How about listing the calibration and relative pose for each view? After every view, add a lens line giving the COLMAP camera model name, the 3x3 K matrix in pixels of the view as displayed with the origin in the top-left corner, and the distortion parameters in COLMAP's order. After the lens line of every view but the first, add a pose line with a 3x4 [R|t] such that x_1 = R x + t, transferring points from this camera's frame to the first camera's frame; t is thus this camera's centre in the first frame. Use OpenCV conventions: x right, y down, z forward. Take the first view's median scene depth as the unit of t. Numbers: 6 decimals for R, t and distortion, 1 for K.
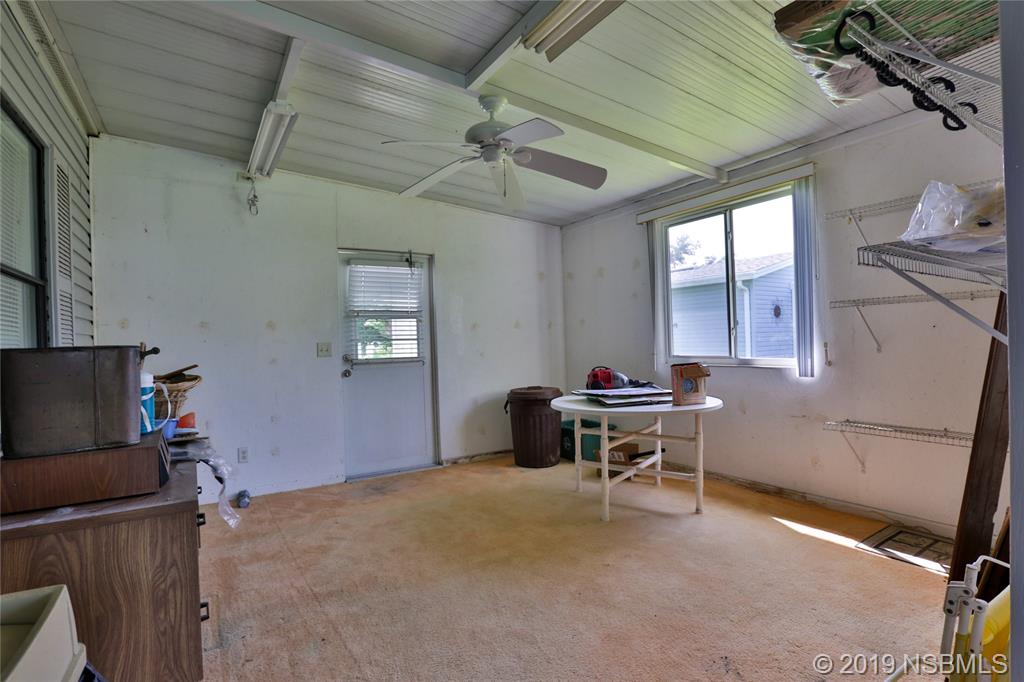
lens RADIAL K [[508.9, 0, 511.1], [0, 508.9, 343.3], [0, 0, 1]] dist [-0.057571, 0.024021]
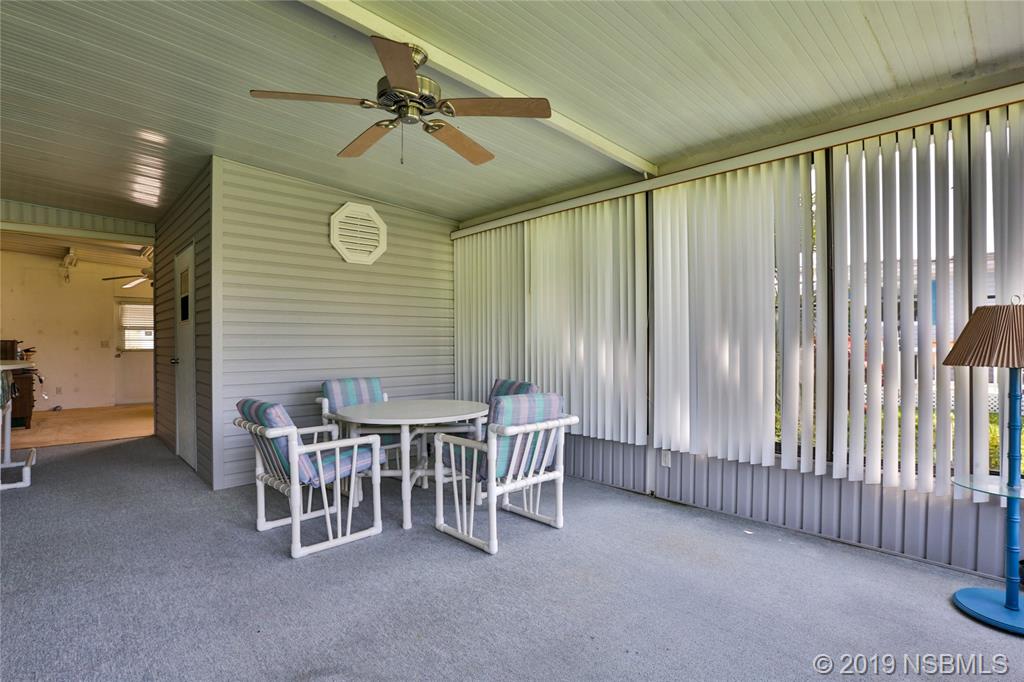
lens RADIAL K [[508.9, 0, 511.1], [0, 508.9, 343.3], [0, 0, 1]] dist [-0.057571, 0.024021]
pose [[0.980251, 0.022310, 0.196497, 0.998972], [-0.021351, 0.999748, -0.006998, -0.014722], [-0.196603, 0.002665, 0.980480, -1.543265]]
